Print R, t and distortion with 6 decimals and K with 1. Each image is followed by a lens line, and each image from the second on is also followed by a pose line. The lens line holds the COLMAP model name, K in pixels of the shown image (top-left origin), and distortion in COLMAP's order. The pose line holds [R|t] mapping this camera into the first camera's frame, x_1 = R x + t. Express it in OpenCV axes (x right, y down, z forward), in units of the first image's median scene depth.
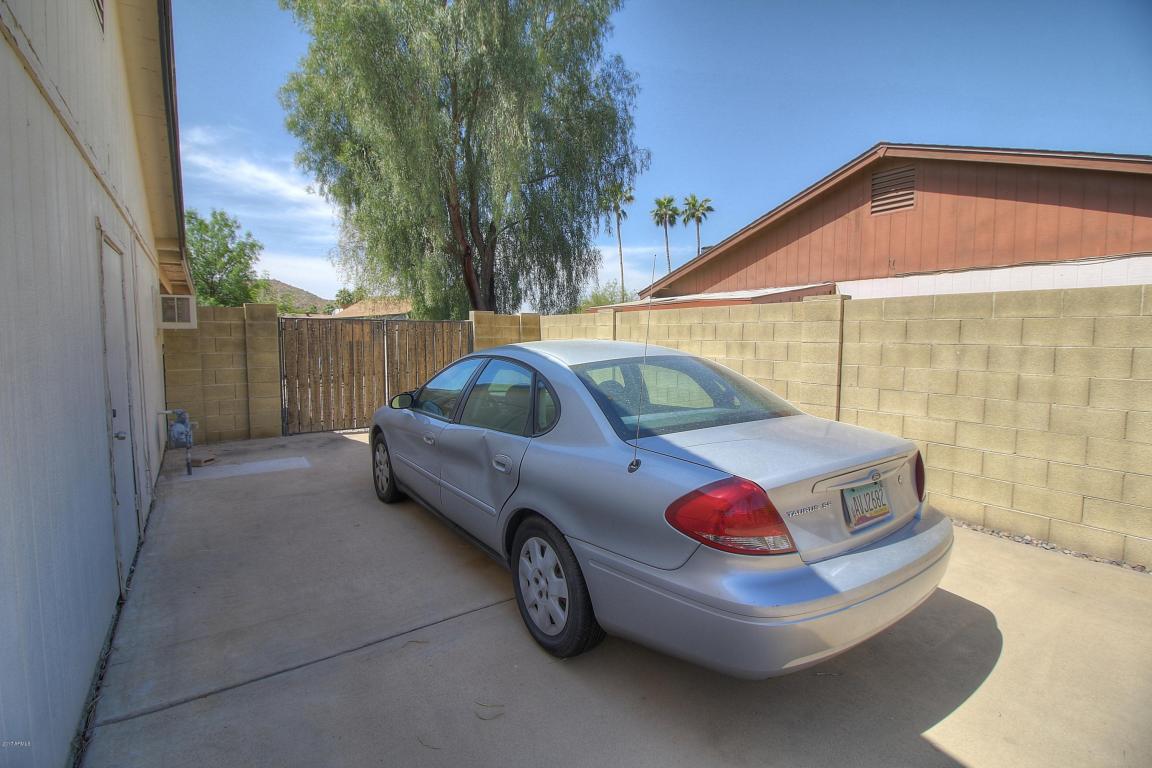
lens RADIAL K [[531.2, 0, 568.6], [0, 531.2, 377.2], [0, 0, 1]] dist [0.001933, -0.012552]
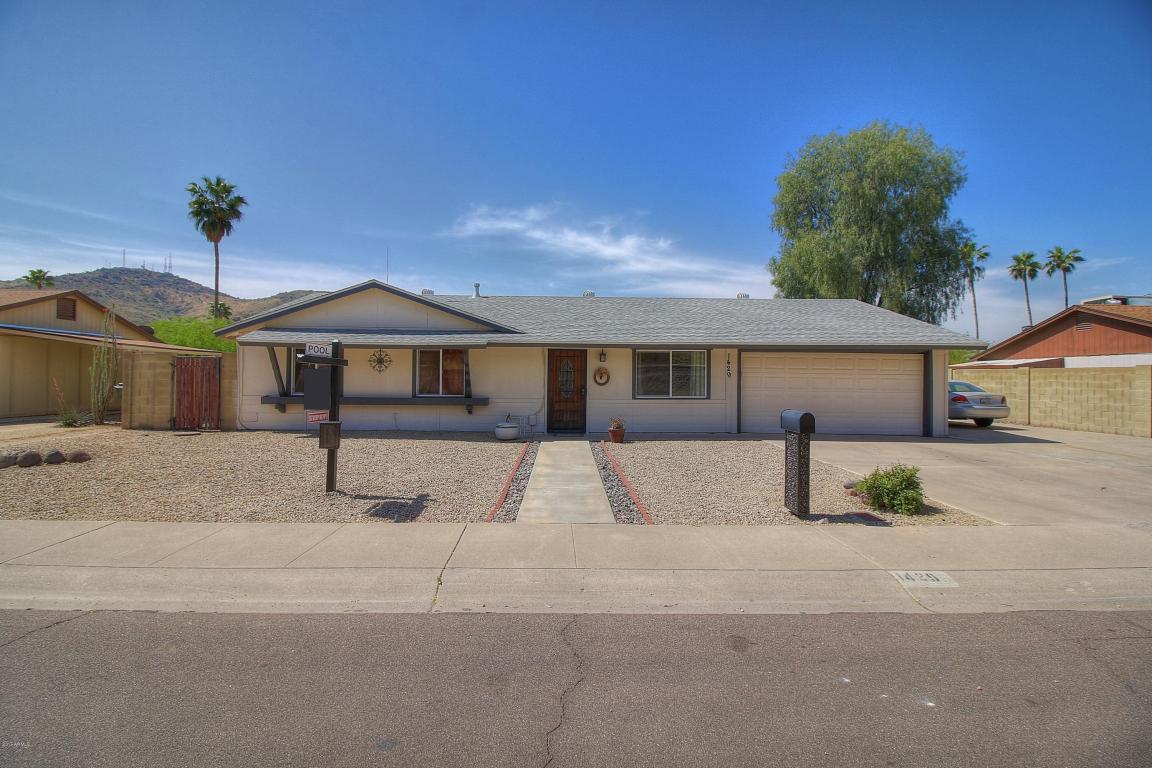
lens RADIAL K [[530.4, 0, 567.4], [0, 530.4, 373.8], [0, 0, 1]] dist [0.003665, -0.014324]
pose [[0.839137, -0.000167, -0.543920, -0.040998], [-0.048661, 0.995967, -0.075378, 0.089400], [0.541739, 0.089720, 0.835745, -1.068987]]
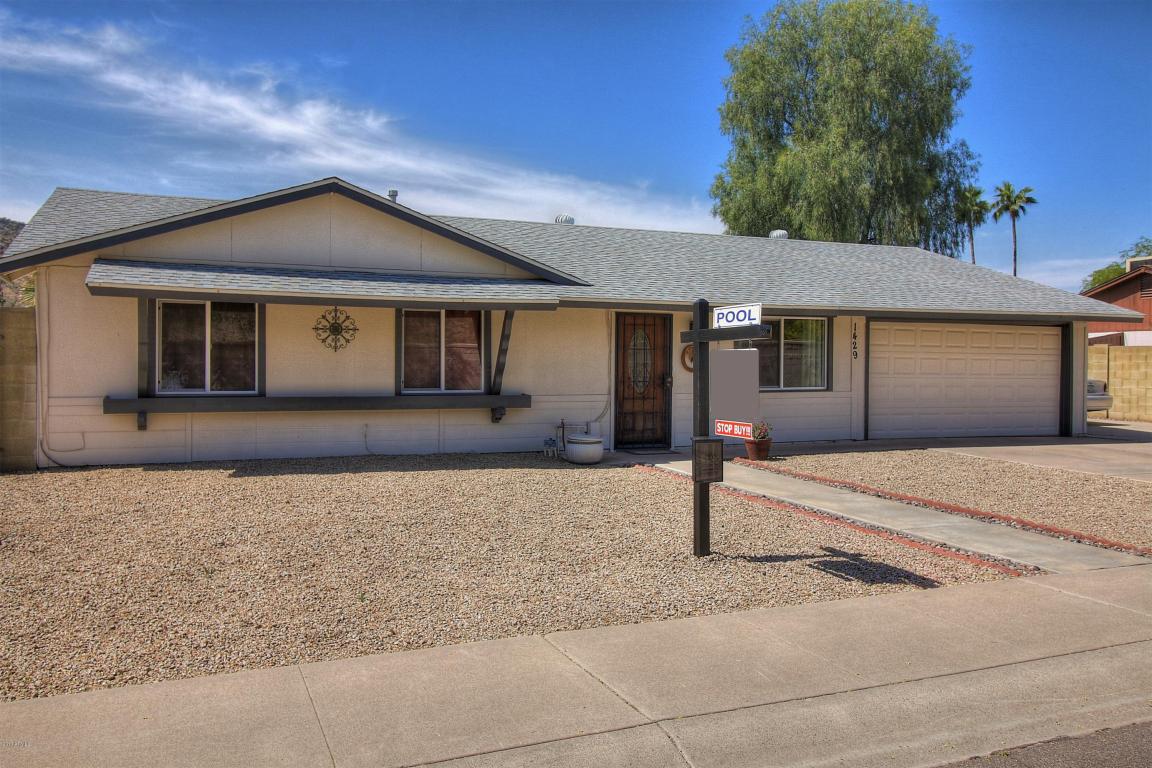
lens RADIAL K [[906.5, 0, 573.0], [0, 906.5, 373.0], [0, 0, 1]] dist [0.022239, 0.003186]
pose [[0.980910, 0.007250, -0.194325, -0.381012], [-0.019863, 0.997813, -0.063039, 0.102323], [0.193443, 0.065696, 0.978909, -1.241052]]
